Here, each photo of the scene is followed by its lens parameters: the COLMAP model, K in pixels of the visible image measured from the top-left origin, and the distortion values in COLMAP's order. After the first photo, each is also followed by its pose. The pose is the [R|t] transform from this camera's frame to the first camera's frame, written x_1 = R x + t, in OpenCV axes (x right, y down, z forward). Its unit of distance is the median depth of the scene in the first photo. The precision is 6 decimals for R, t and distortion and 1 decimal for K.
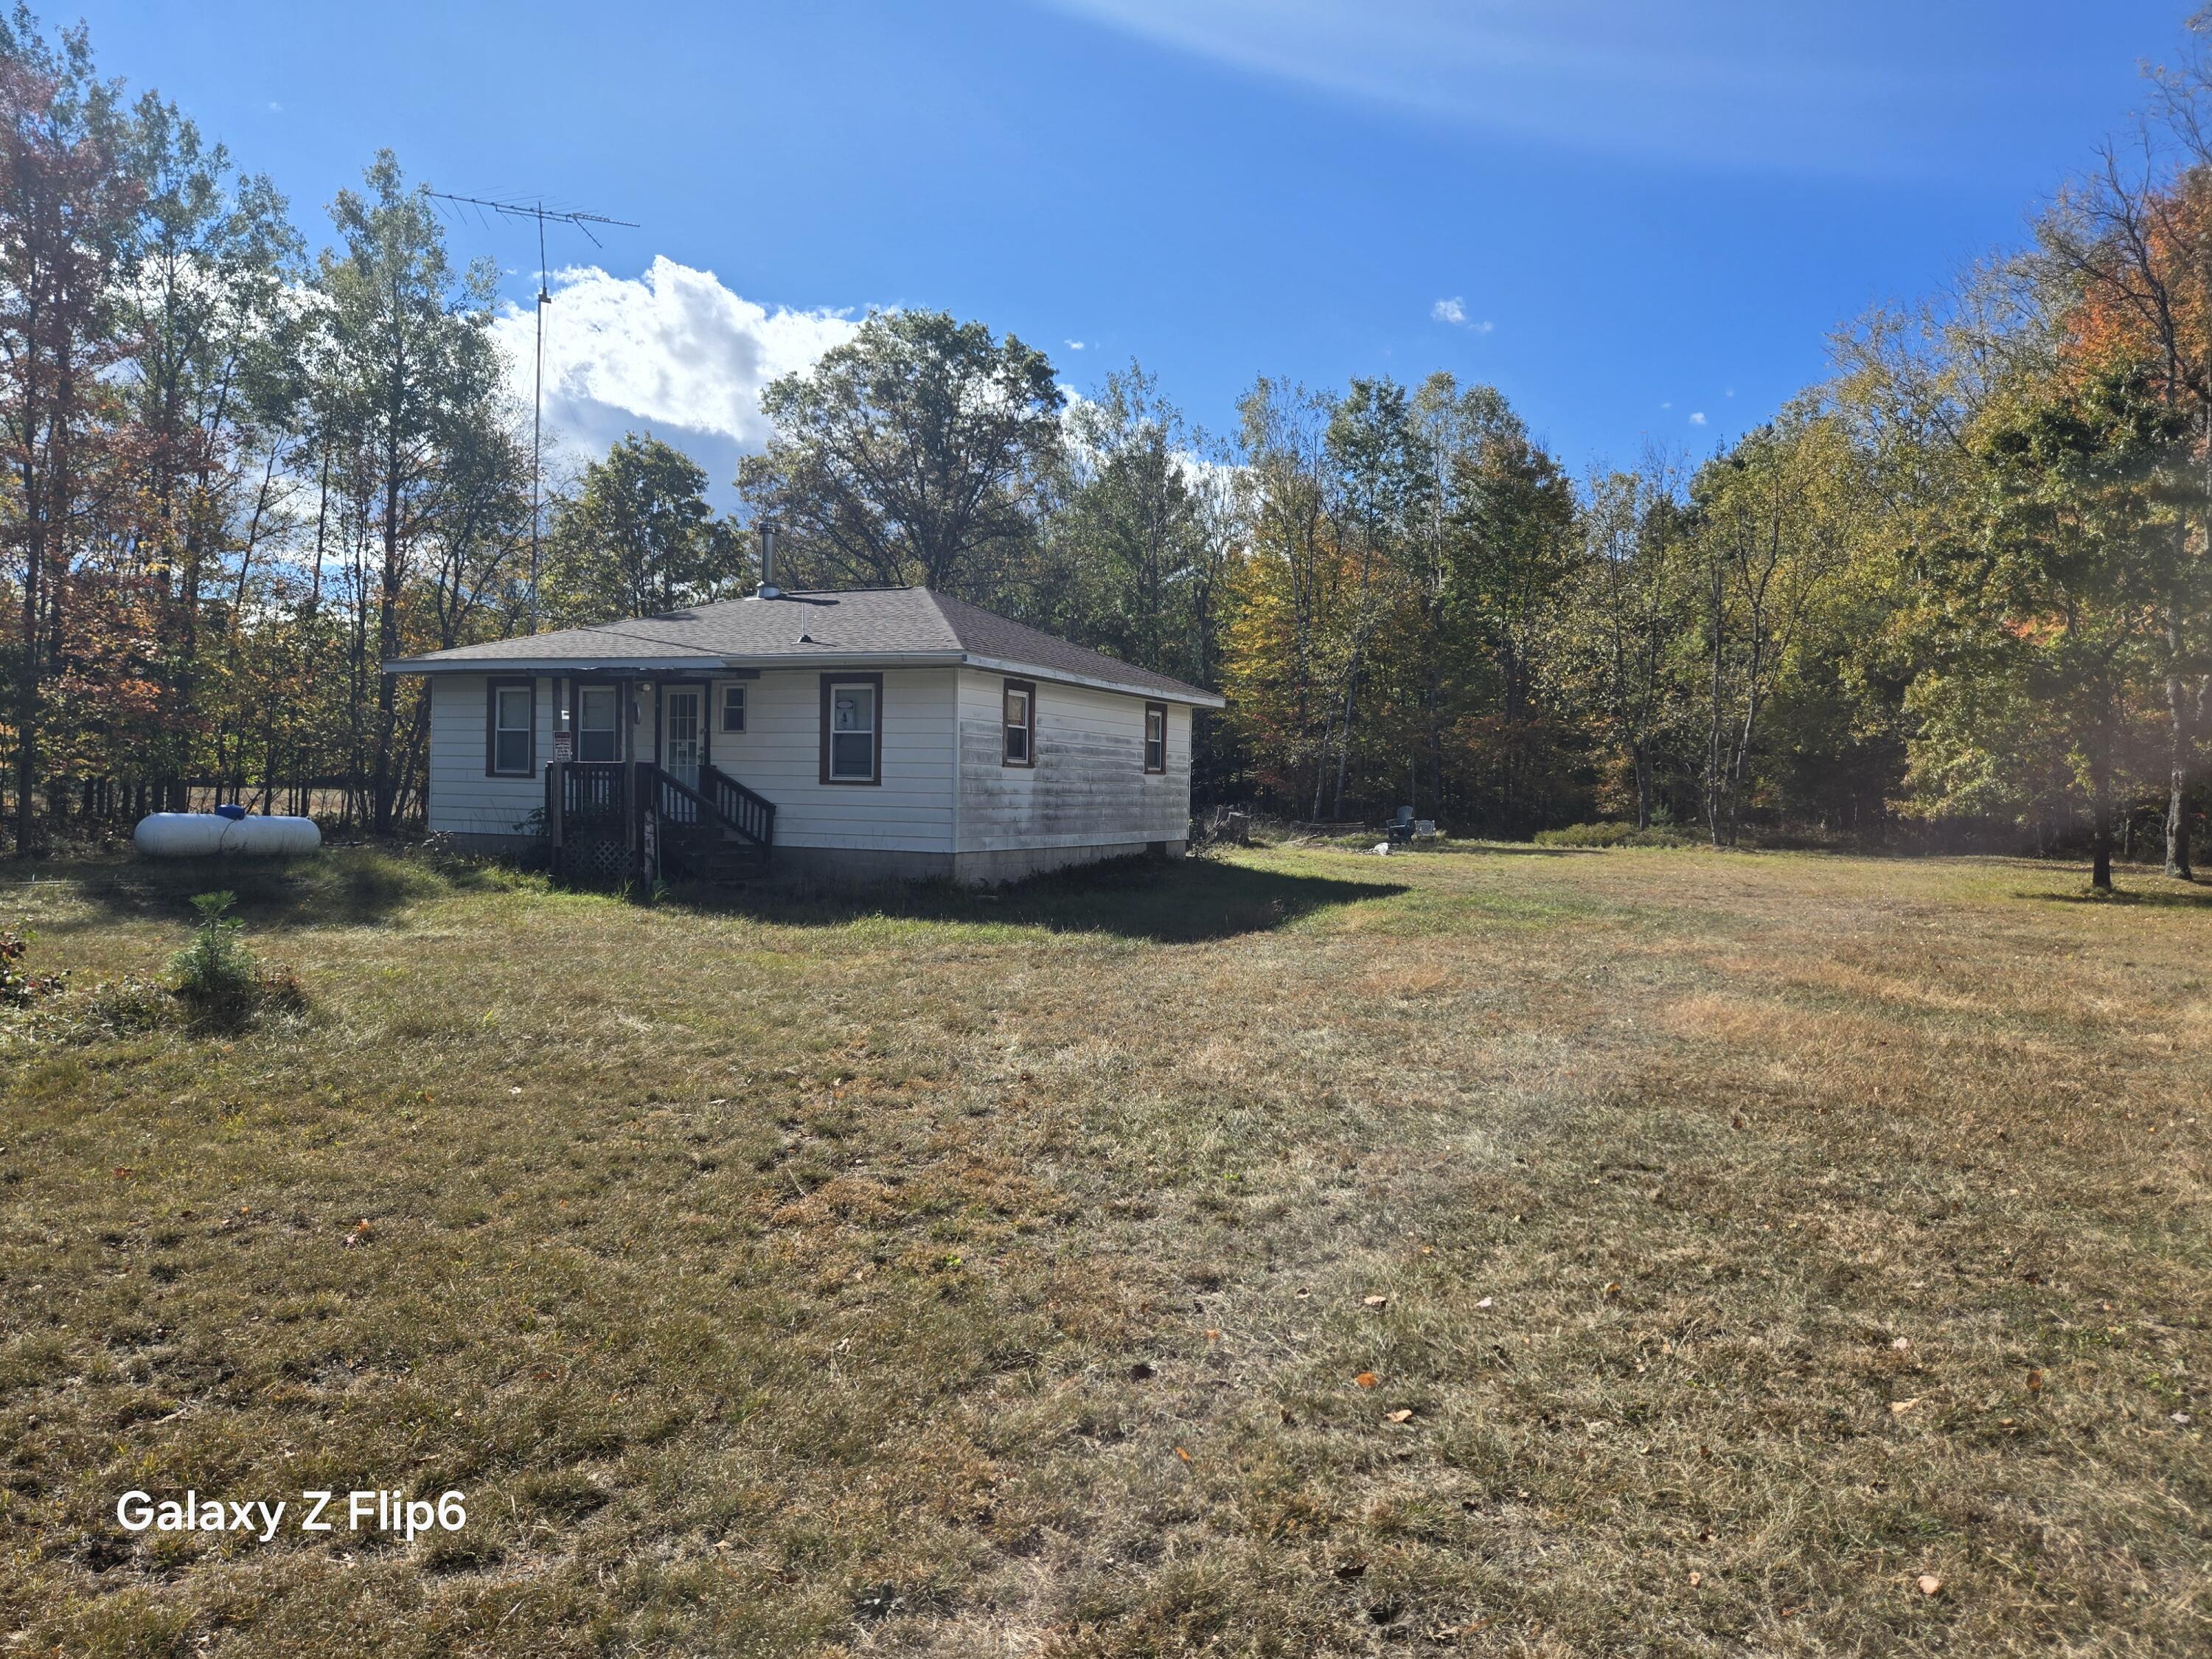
lens RADIAL K [[1518.2, 0, 1106.0], [0, 1518.2, 829.5], [0, 0, 1]] dist [-0.002832, -0.000918]
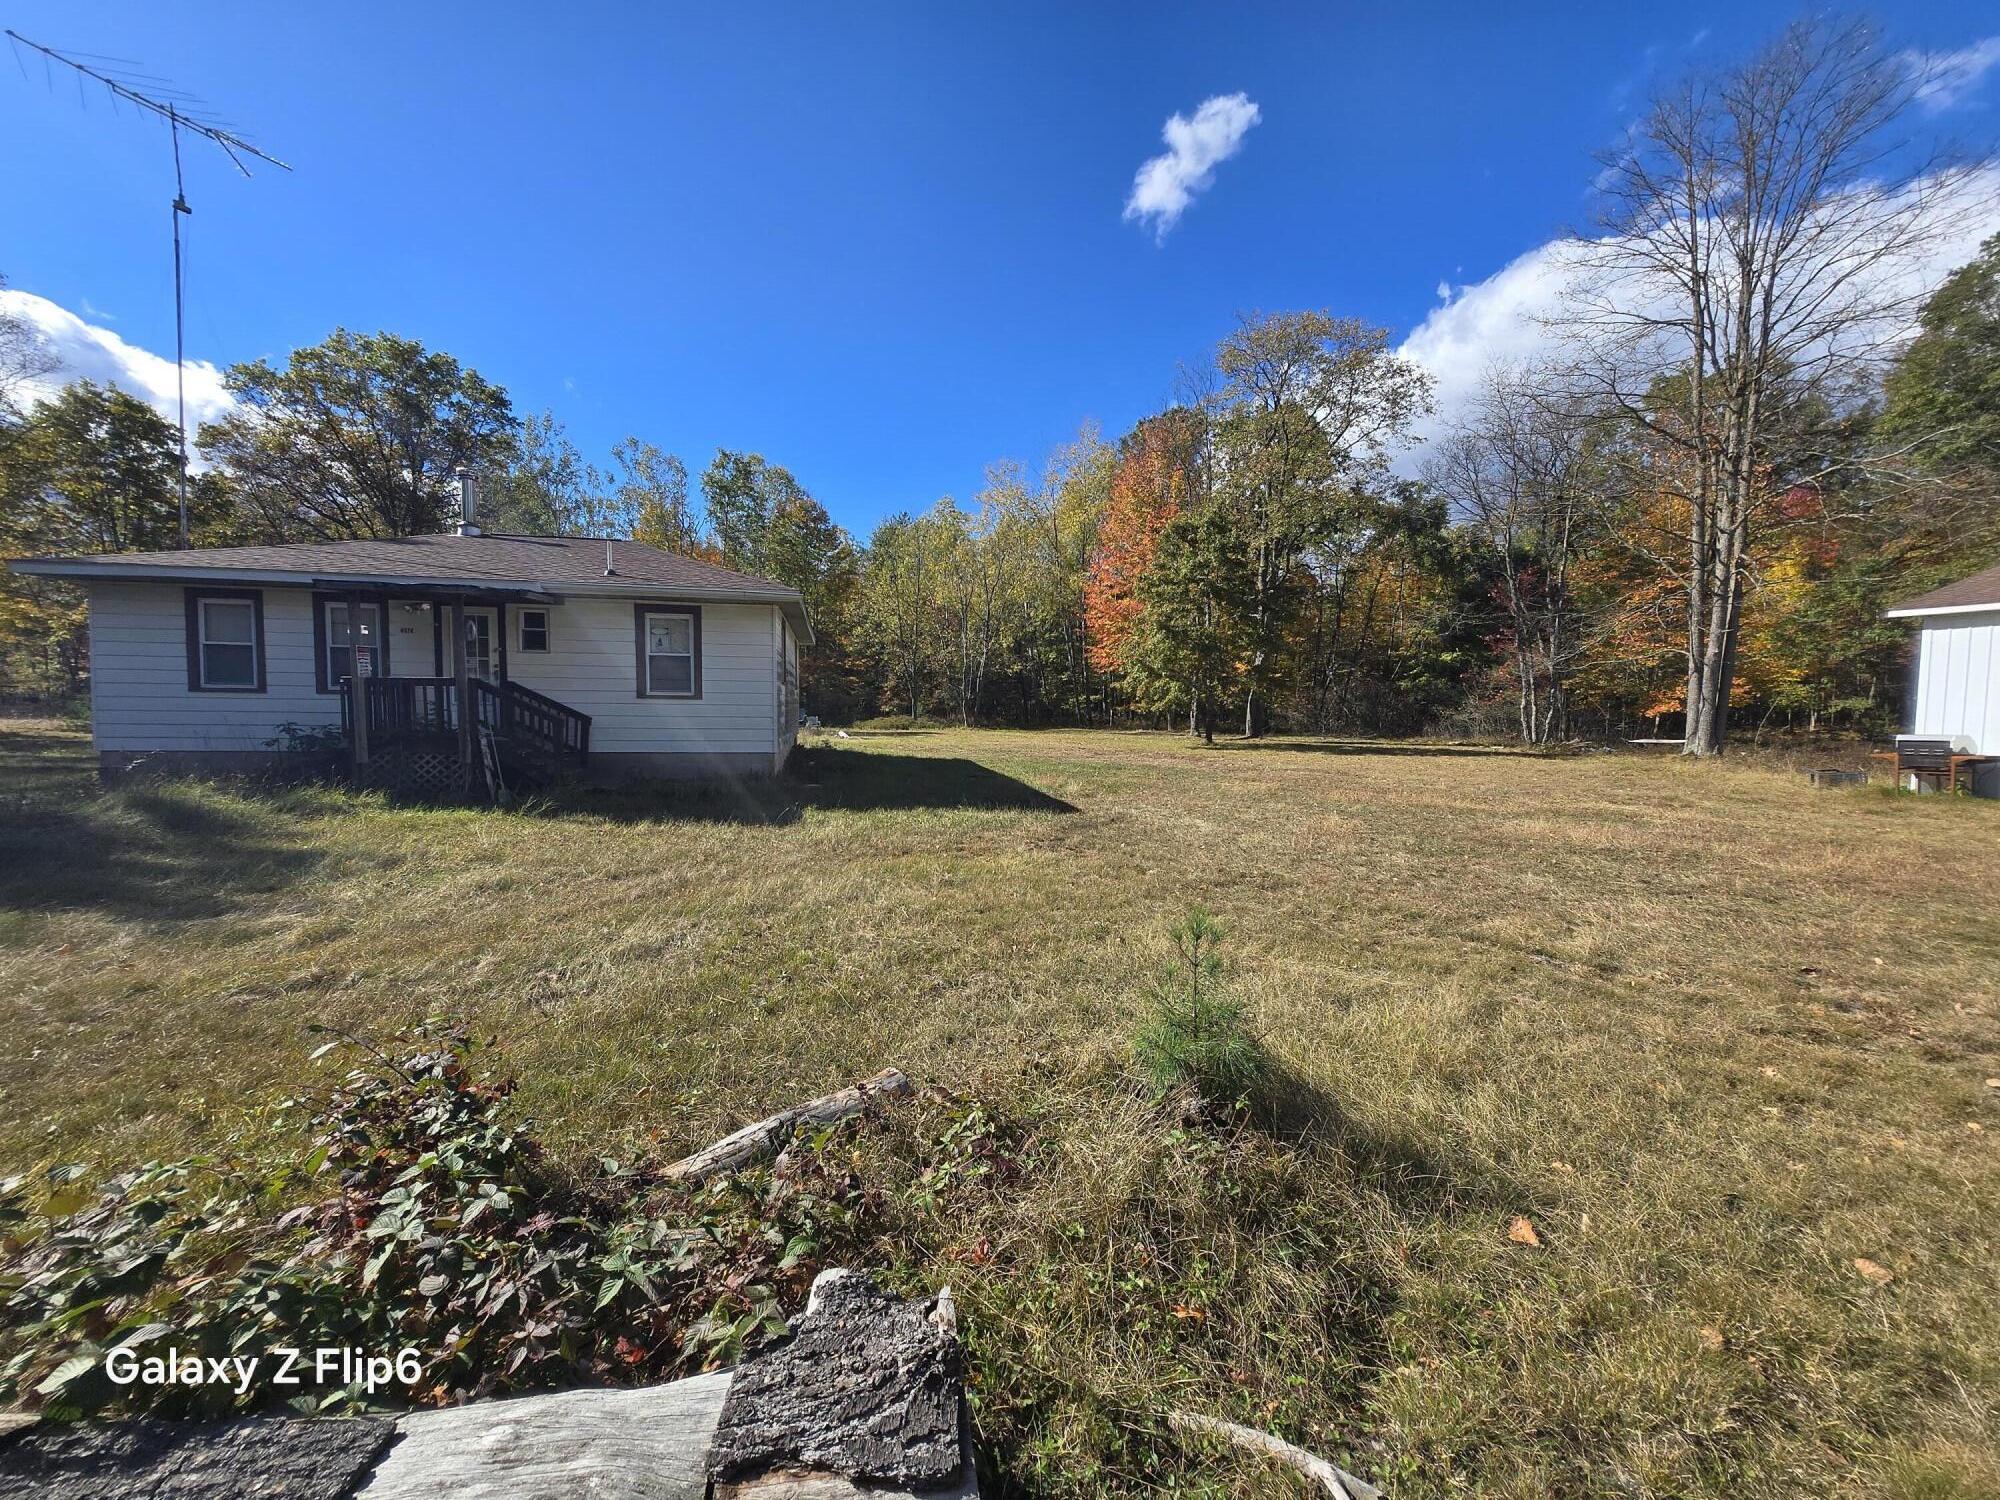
lens RADIAL K [[794.5, 0, 983.4], [0, 794.5, 753.3], [0, 0, 1]] dist [0.005865, -0.004163]
pose [[0.807857, -0.045648, 0.587608, -0.302396], [0.019954, 0.998543, 0.050138, -0.011462], [-0.589040, -0.028779, 0.807591, 0.308731]]
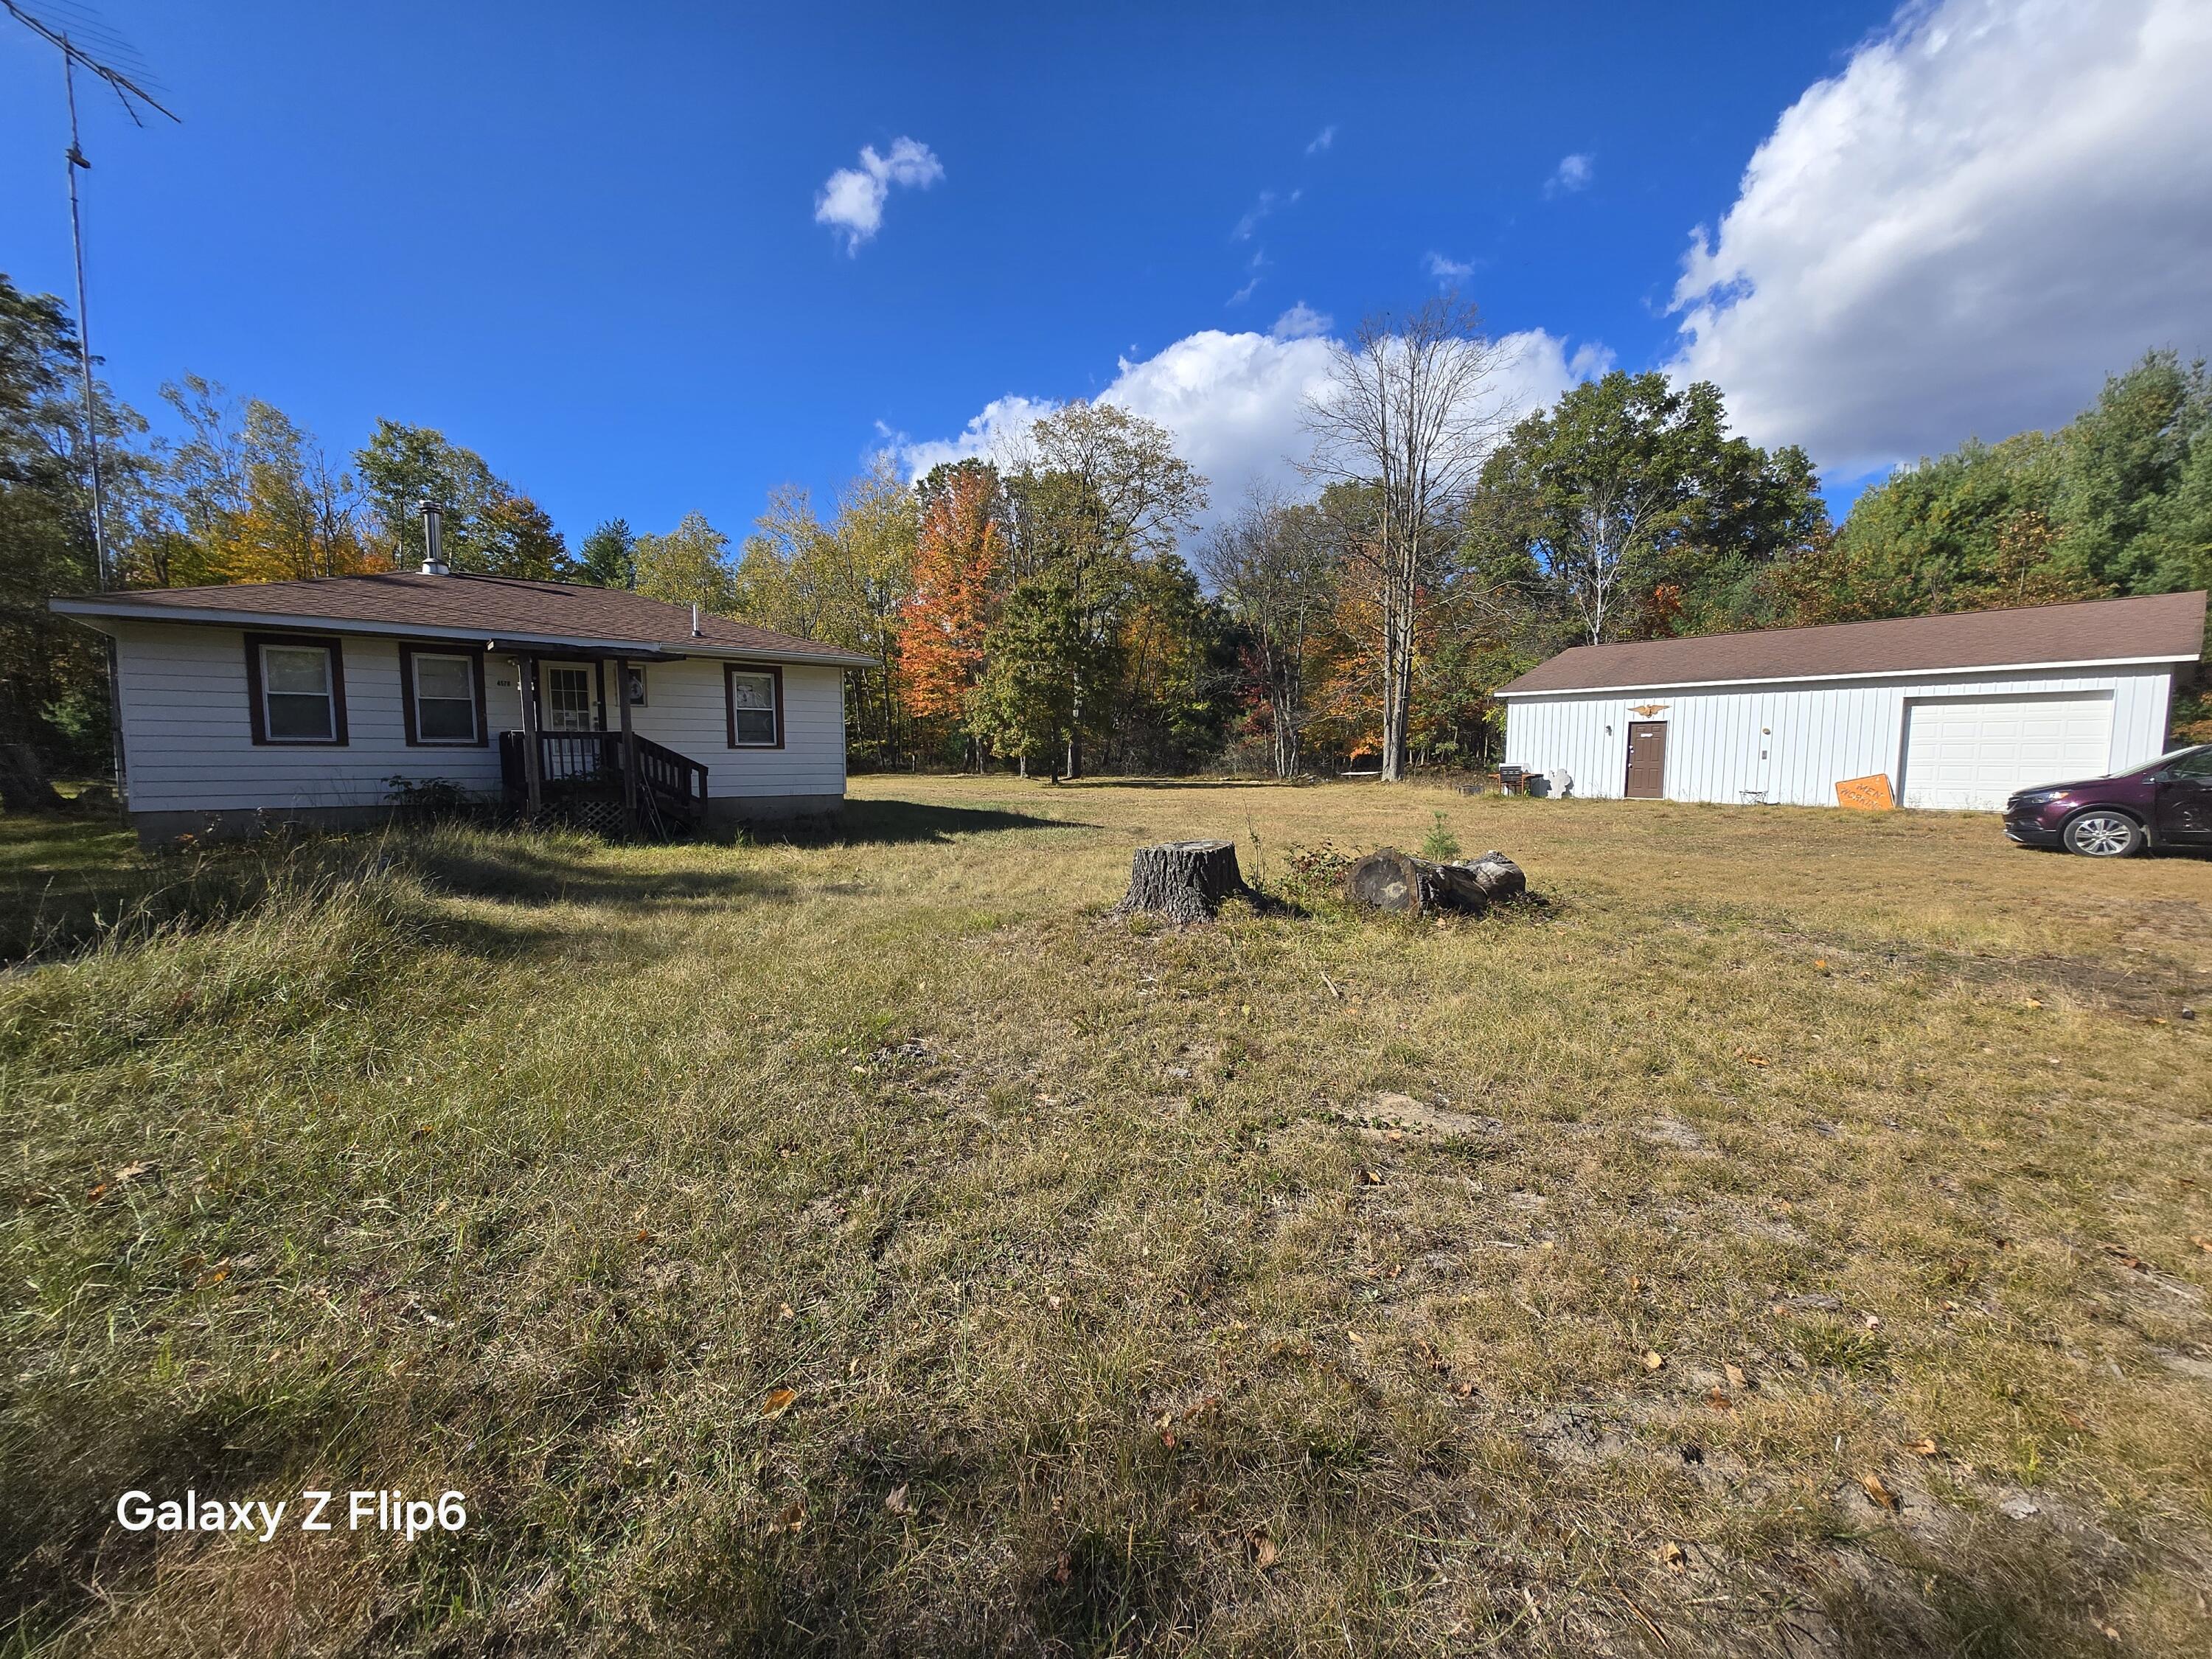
lens RADIAL K [[870.2, 0, 1101.2], [0, 870.2, 838.9], [0, 0, 1]] dist [0.007746, -0.003960]
pose [[0.449959, -0.106583, 0.886666, -0.648754], [0.029856, 0.994093, 0.104346, -0.019011], [-0.892550, -0.020479, 0.450483, 0.333210]]
